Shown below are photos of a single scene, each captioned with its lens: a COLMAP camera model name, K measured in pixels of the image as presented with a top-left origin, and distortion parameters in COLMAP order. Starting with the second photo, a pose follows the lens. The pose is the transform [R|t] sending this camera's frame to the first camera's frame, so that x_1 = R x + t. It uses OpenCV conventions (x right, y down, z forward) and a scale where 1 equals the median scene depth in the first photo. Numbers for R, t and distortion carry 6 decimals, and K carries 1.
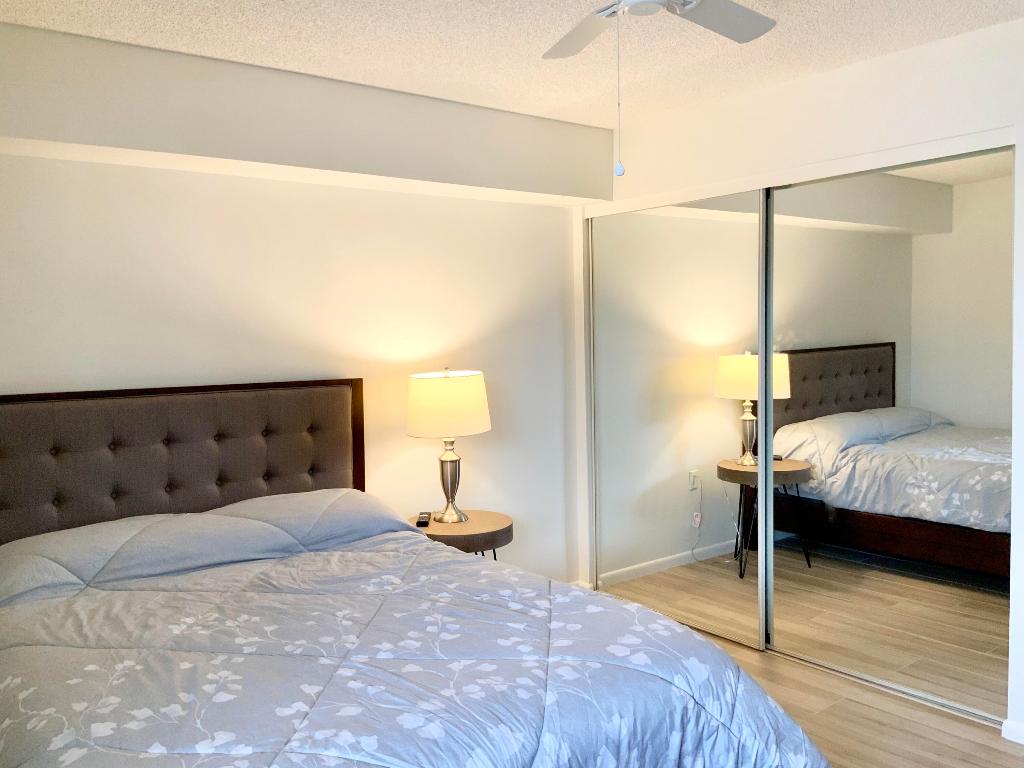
lens RADIAL K [[855.1, 0, 511.3], [0, 855.1, 383.4], [0, 0, 1]] dist [0.054918, -0.096671]
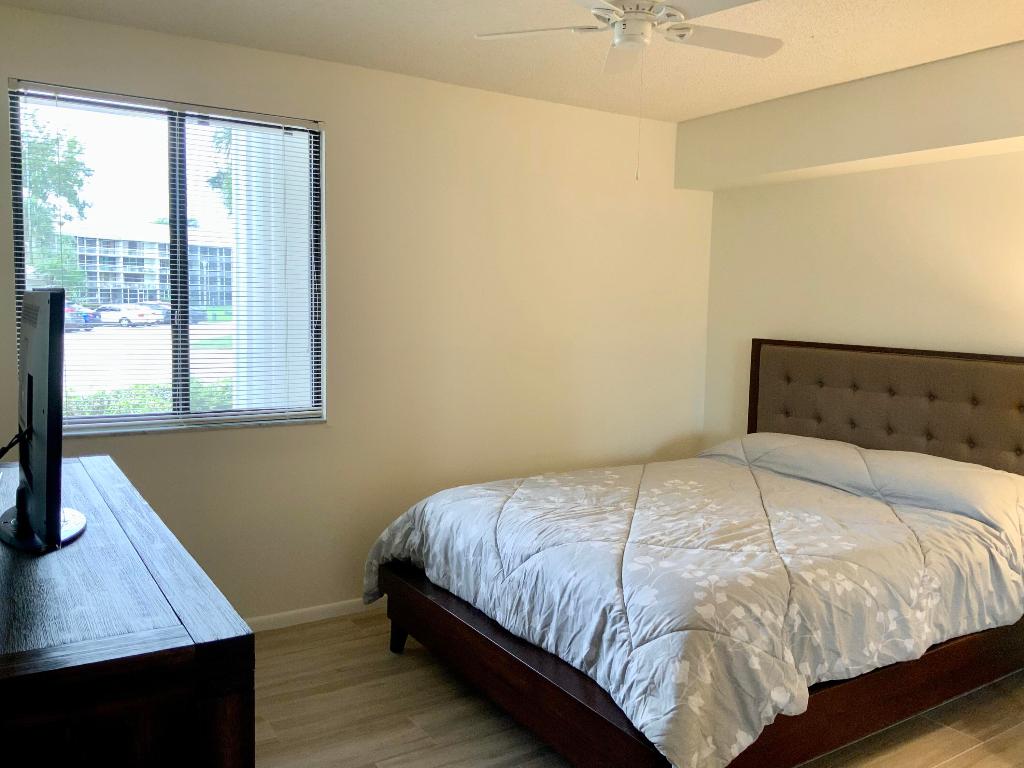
lens RADIAL K [[855.1, 0, 512.3], [0, 855.1, 383.0], [0, 0, 1]] dist [0.054918, -0.096671]
pose [[-0.085876, 0.115576, -0.989579, 0.862854], [-0.075534, 0.989635, 0.122138, -0.054716], [0.993438, 0.085236, -0.076256, 0.559685]]
